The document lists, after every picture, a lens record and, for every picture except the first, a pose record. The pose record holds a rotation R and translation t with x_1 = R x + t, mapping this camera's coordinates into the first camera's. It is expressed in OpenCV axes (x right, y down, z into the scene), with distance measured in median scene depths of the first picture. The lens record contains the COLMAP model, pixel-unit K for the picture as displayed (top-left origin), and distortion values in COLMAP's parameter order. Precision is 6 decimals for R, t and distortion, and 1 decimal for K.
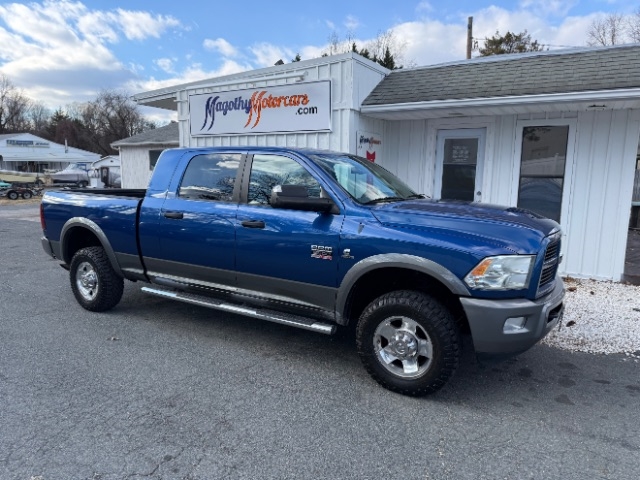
lens RADIAL K [[453.7, 0, 320.3], [0, 453.7, 244.9], [0, 0, 1]] dist [0.042794, -0.060086]
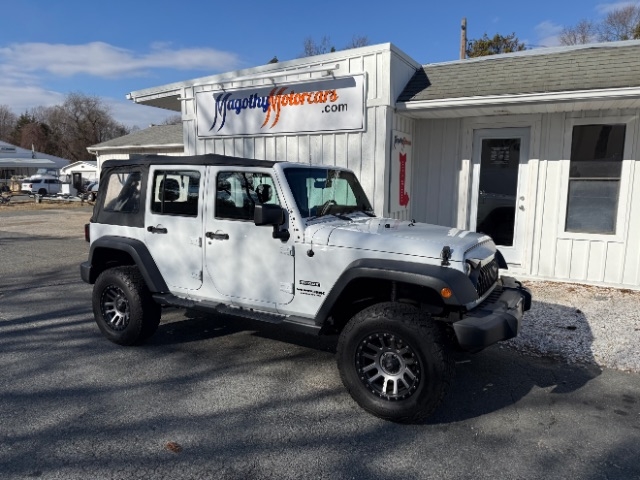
lens RADIAL K [[453.7, 0, 316.4], [0, 453.7, 241.9], [0, 0, 1]] dist [0.042794, -0.060086]
pose [[0.998646, -0.013502, 0.050246, -0.102949], [0.014266, 0.999788, -0.014878, -0.015540], [-0.050035, 0.015575, 0.998626, 0.095222]]
